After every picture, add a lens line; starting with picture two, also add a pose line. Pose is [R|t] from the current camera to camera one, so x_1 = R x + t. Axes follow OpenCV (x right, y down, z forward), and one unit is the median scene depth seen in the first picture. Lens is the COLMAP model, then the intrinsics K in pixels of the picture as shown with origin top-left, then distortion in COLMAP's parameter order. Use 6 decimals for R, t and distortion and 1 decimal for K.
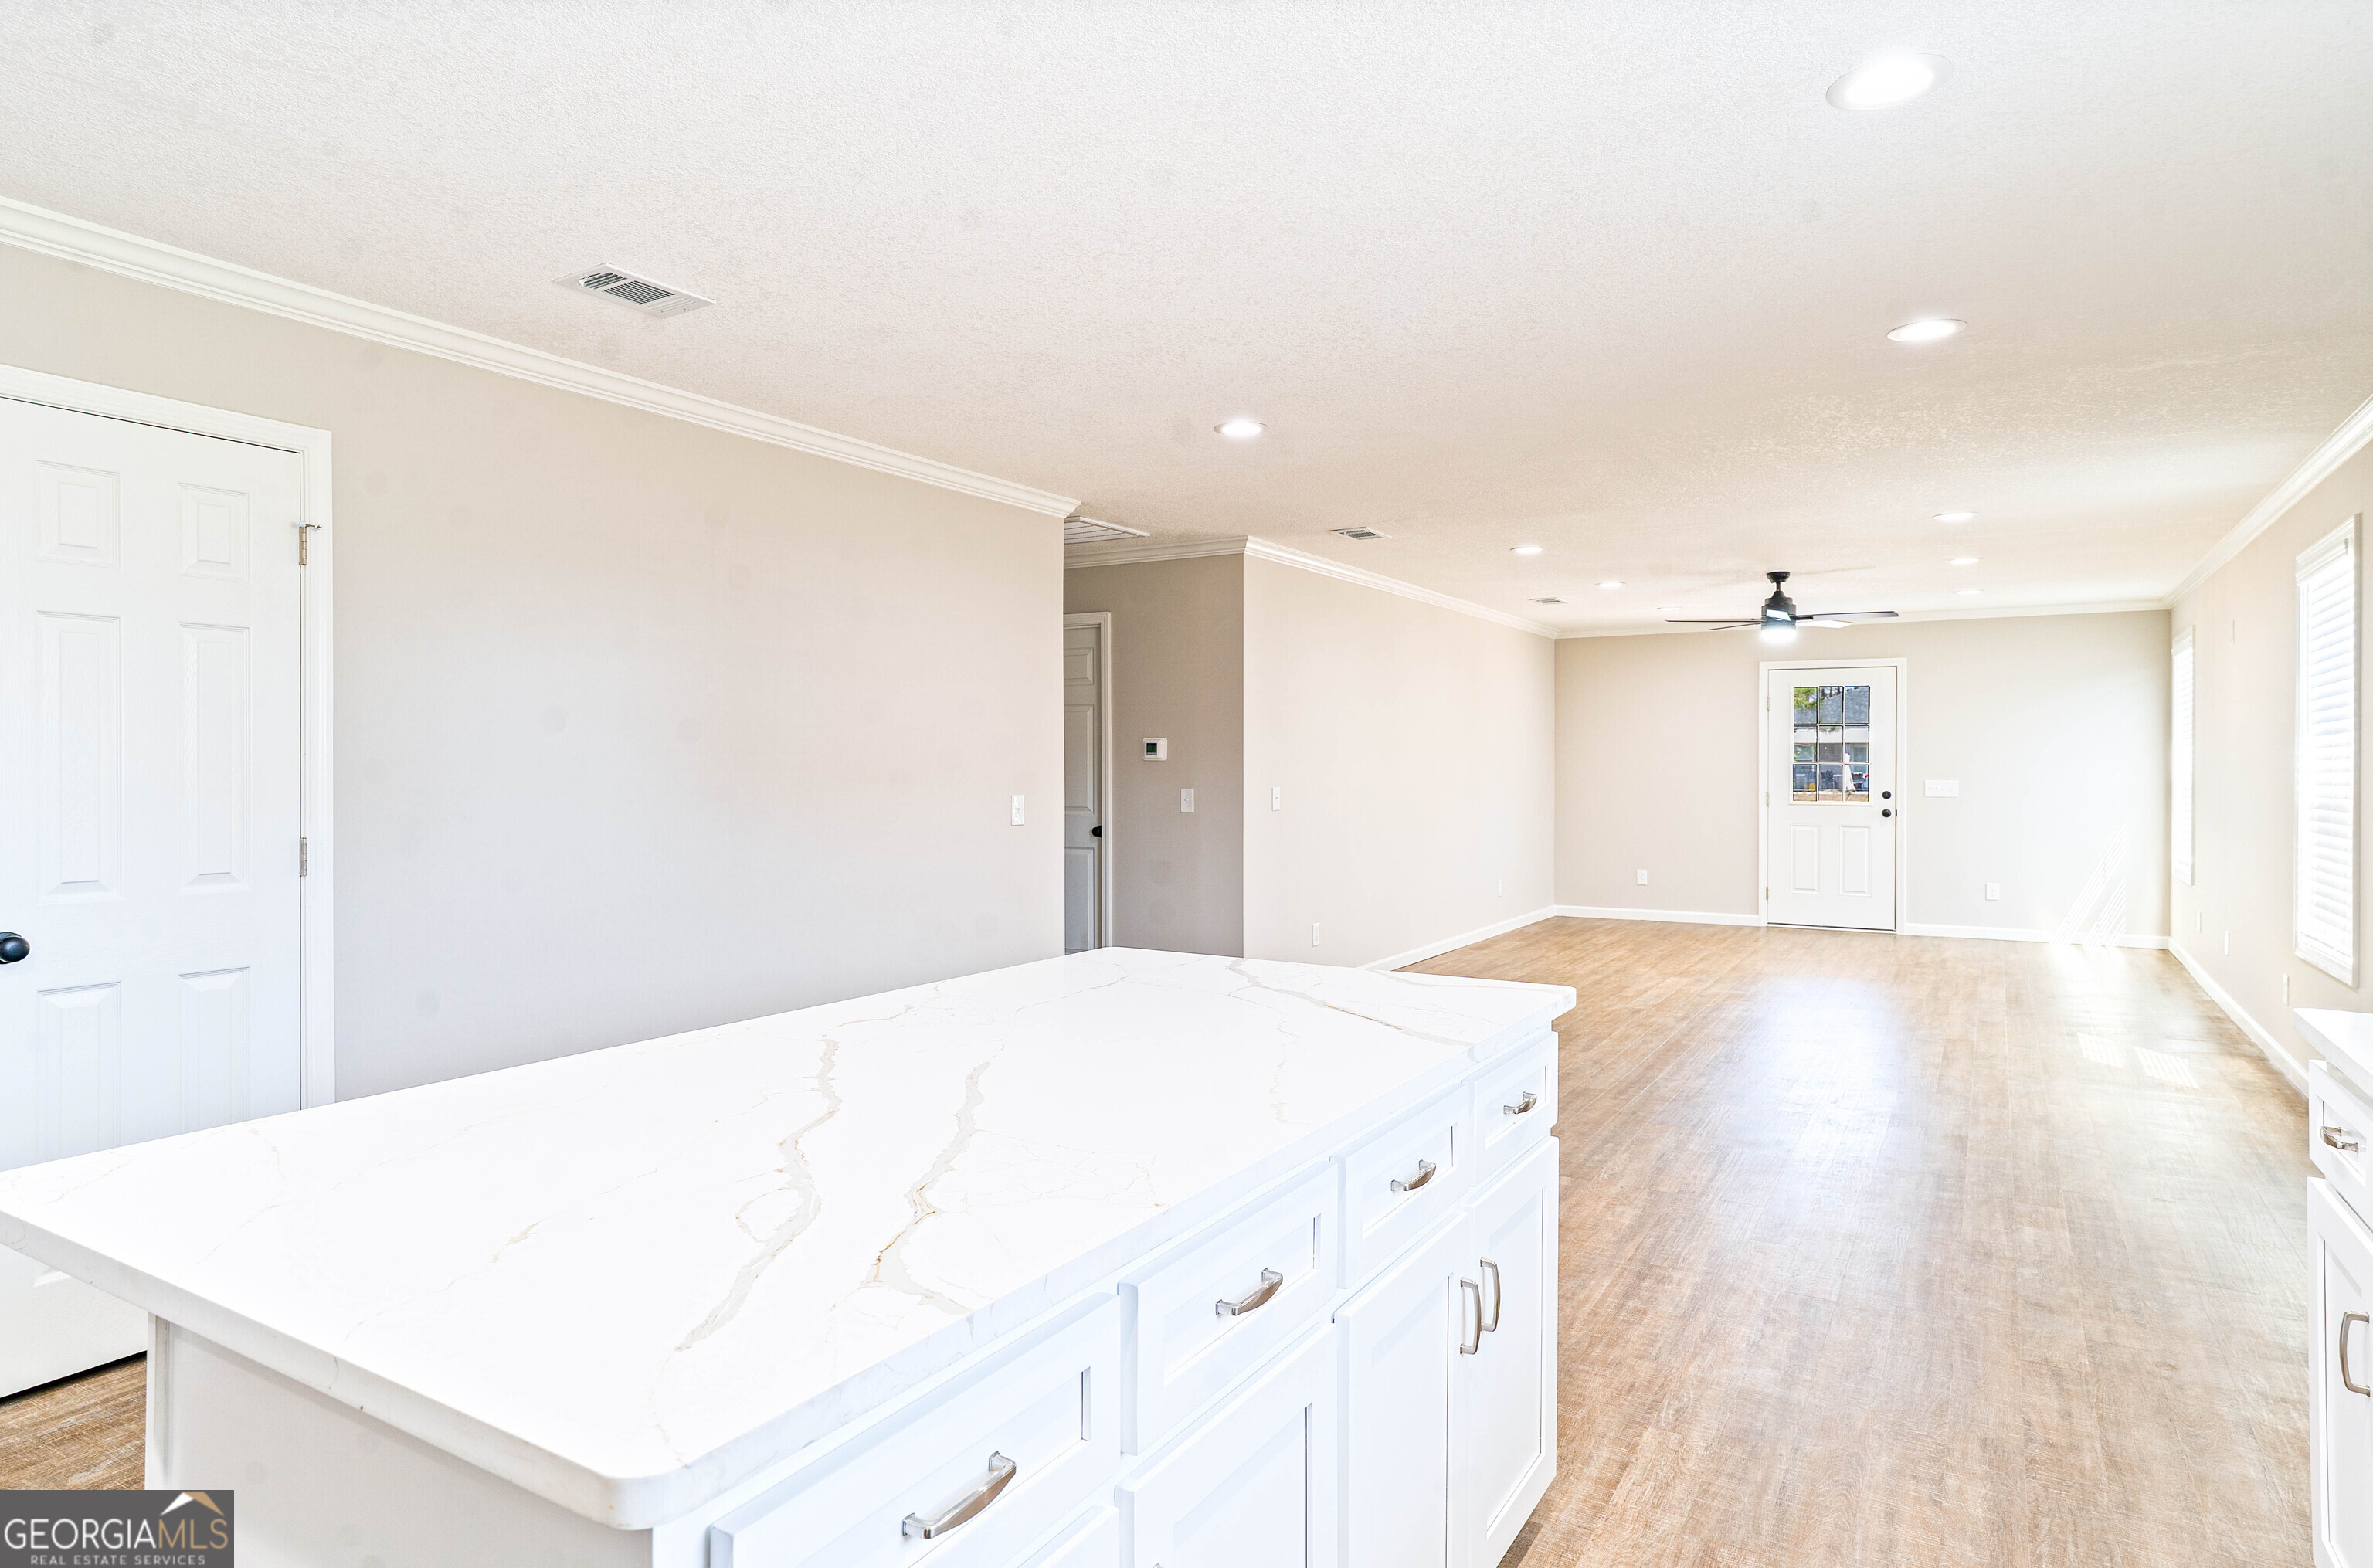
lens RADIAL K [[1294.8, 0, 1188.7], [0, 1294.8, 768.9], [0, 0, 1]] dist [-0.026558, 0.003435]
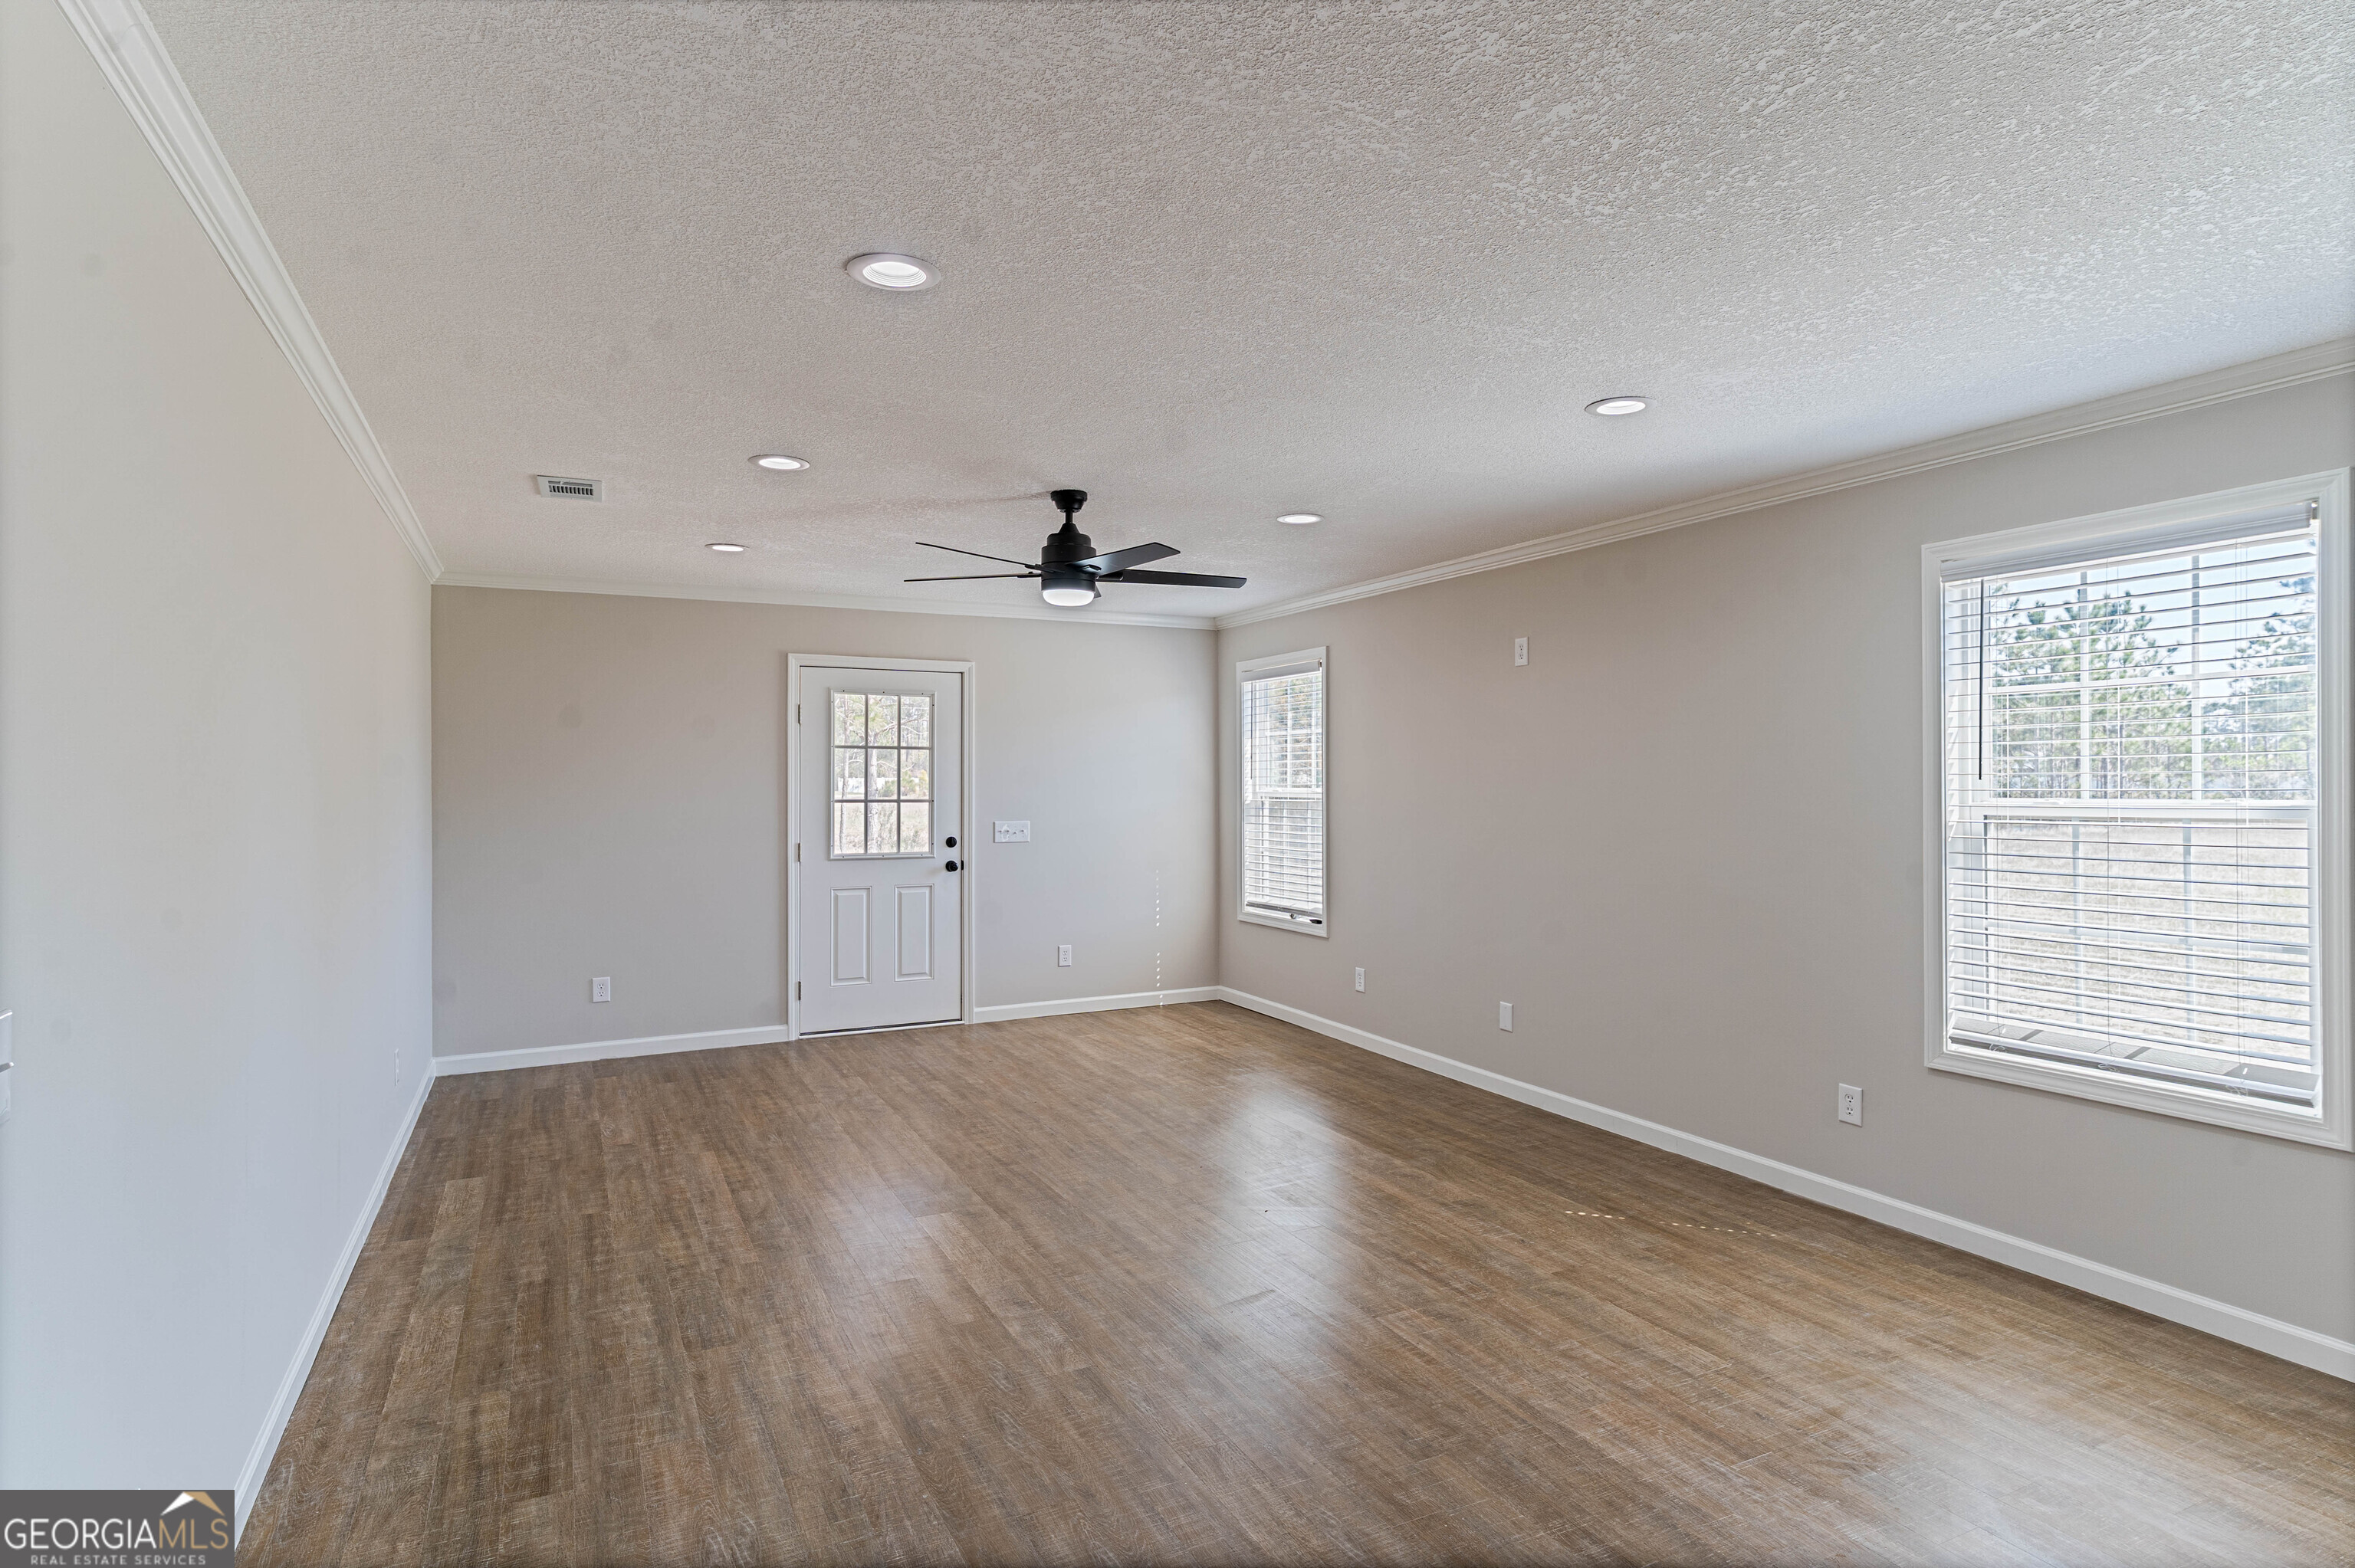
lens RADIAL K [[1223.2, 0, 1182.4], [0, 1223.2, 768.1], [0, 0, 1]] dist [0.015708, 0.000135]
pose [[0.527150, 0.006030, 0.849751, 0.001026], [0.009014, 0.999879, -0.012687, -0.012964], [-0.849724, 0.014348, 0.527032, 0.513291]]
